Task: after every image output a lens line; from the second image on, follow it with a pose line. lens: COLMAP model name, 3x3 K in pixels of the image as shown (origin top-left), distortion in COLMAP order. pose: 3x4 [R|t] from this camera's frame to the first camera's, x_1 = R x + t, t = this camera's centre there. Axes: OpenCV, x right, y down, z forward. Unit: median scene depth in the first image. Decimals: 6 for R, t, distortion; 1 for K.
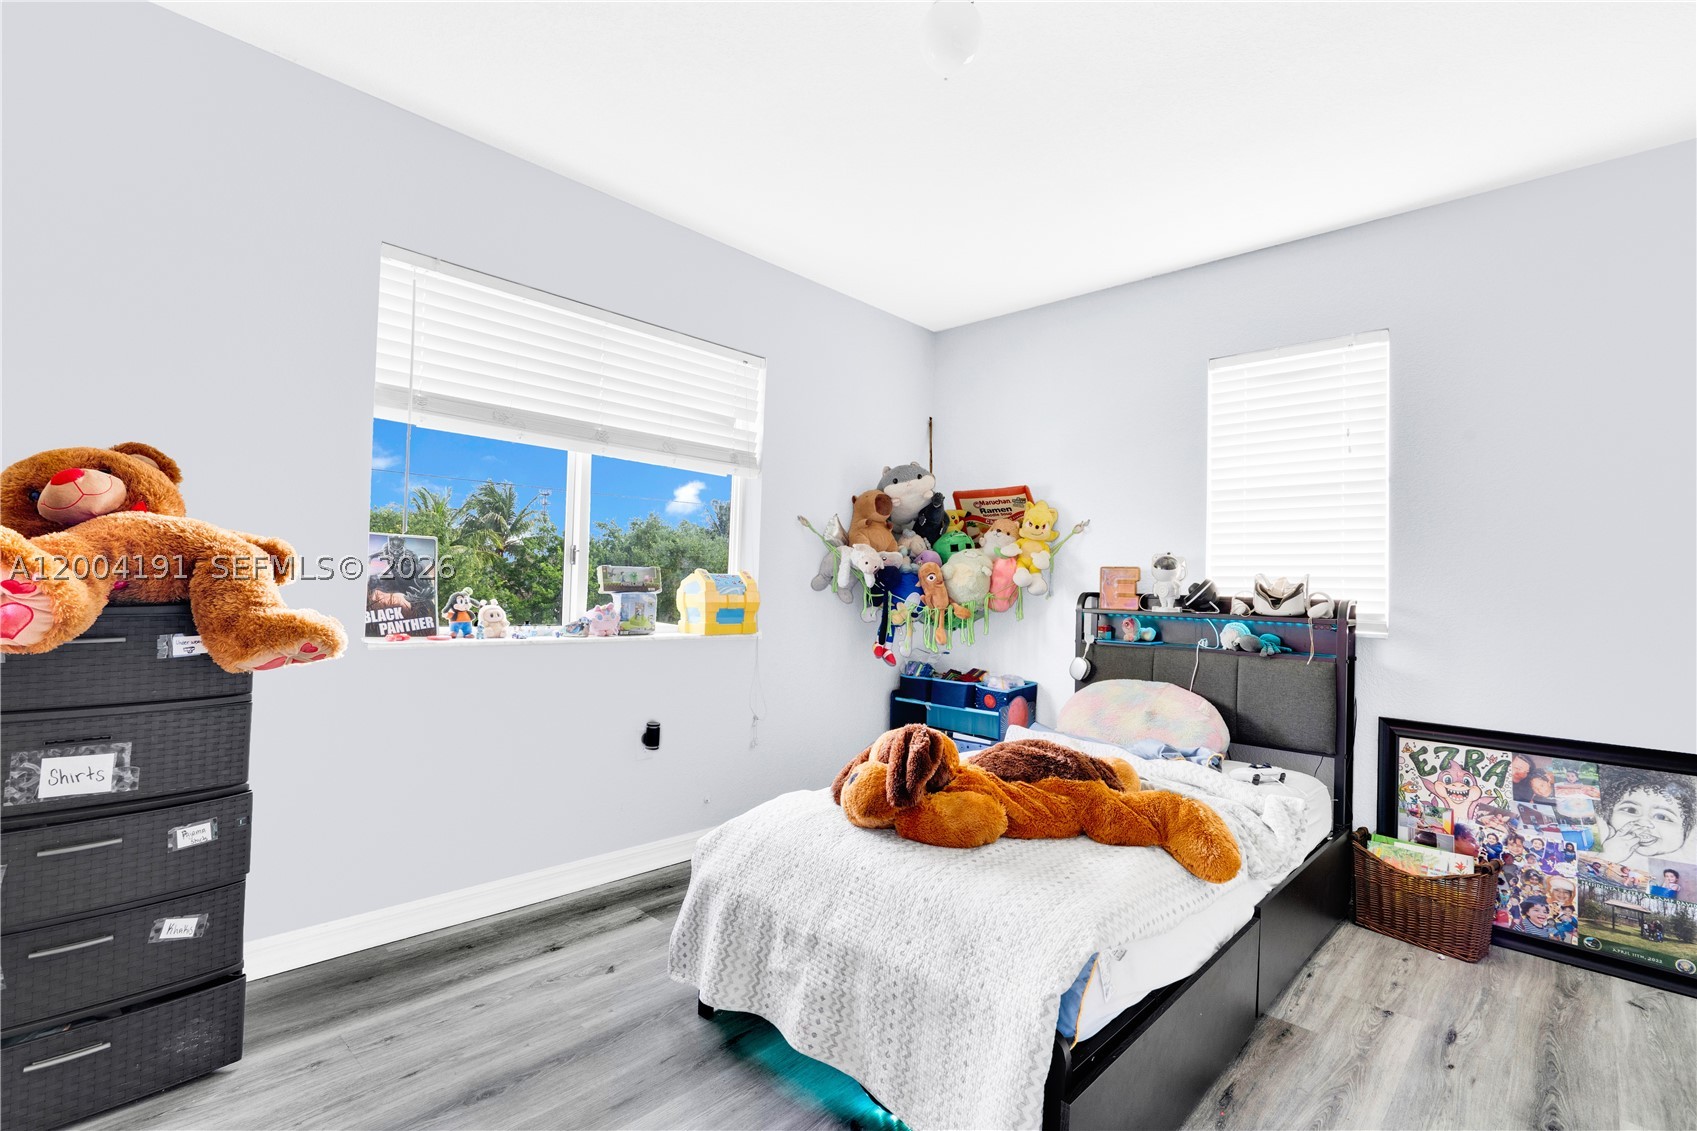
lens RADIAL K [[754.5, 0, 848.5], [0, 754.5, 565.5], [0, 0, 1]] dist [-0.000861, -0.000153]
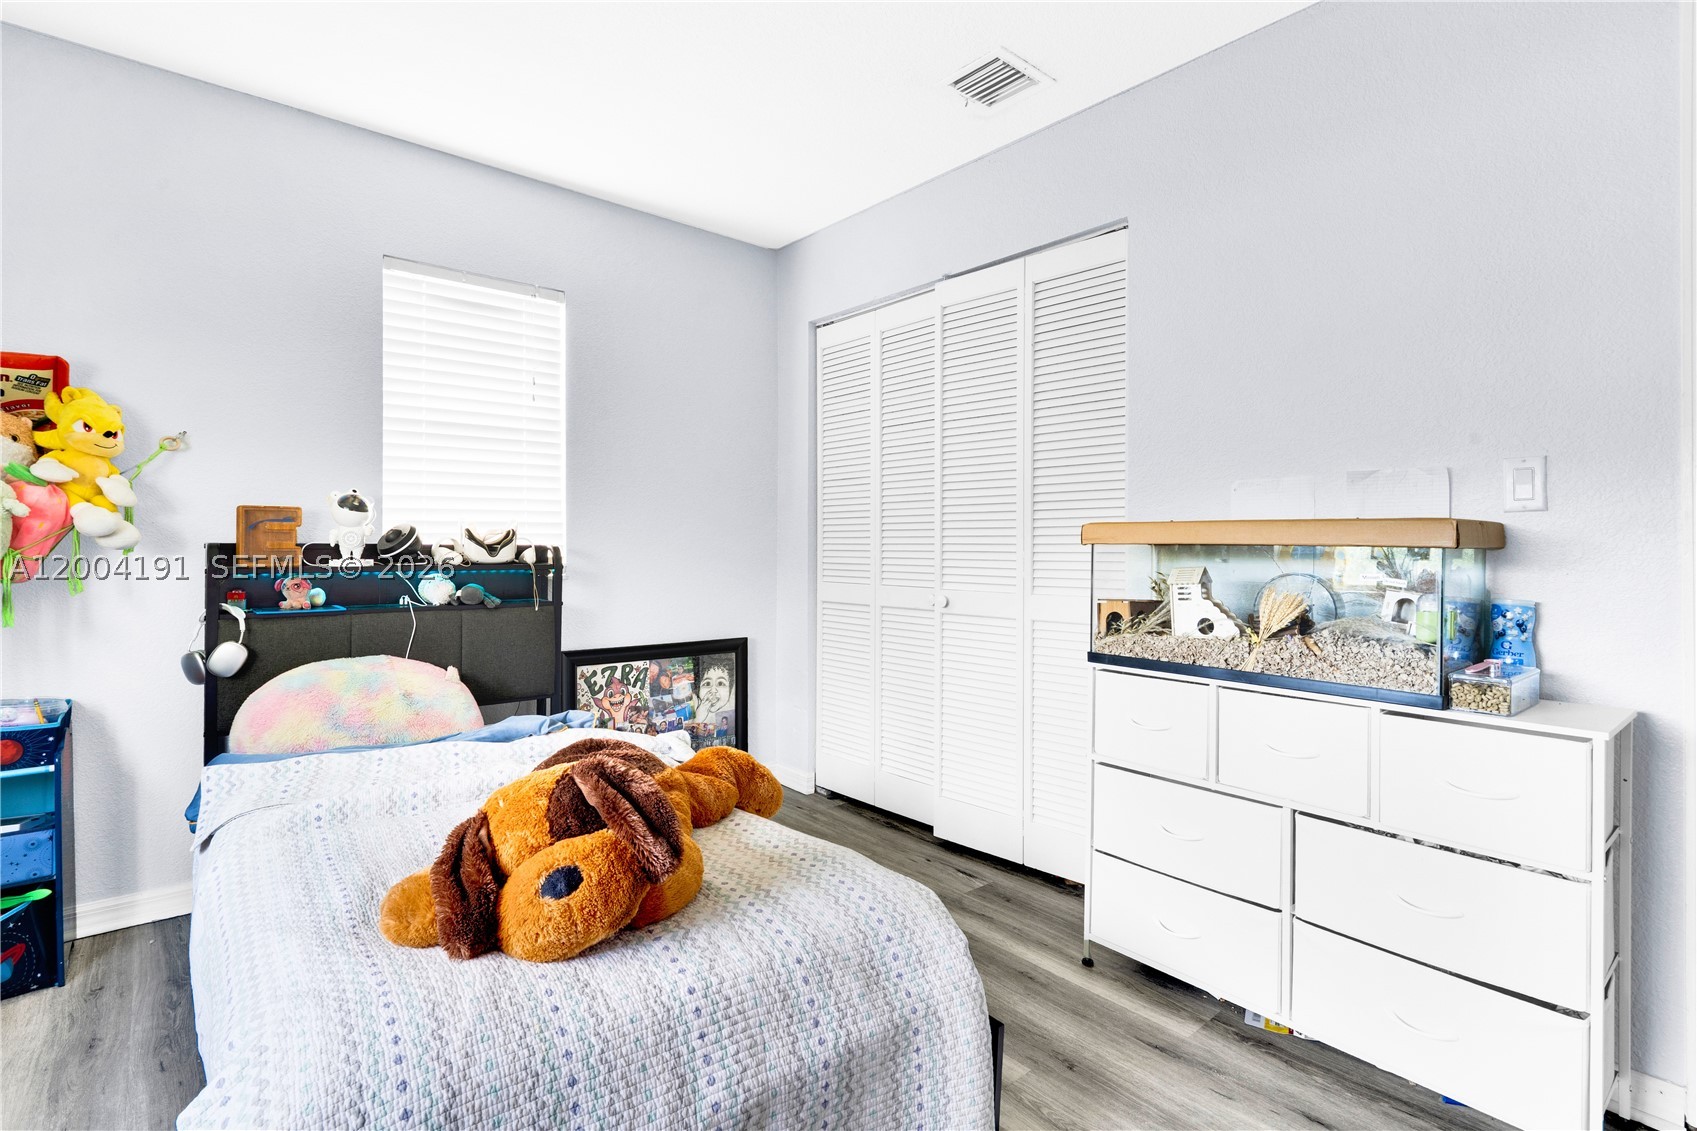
lens RADIAL K [[802.1, 0, 797.2], [0, 802.1, 534.9], [0, 0, 1]] dist [-0.001660, 0.001091]
pose [[0.154061, -0.016920, 0.987916, -0.395779], [-0.026410, 0.999426, 0.021235, -0.000308], [-0.987708, -0.029362, 0.153526, 0.515733]]
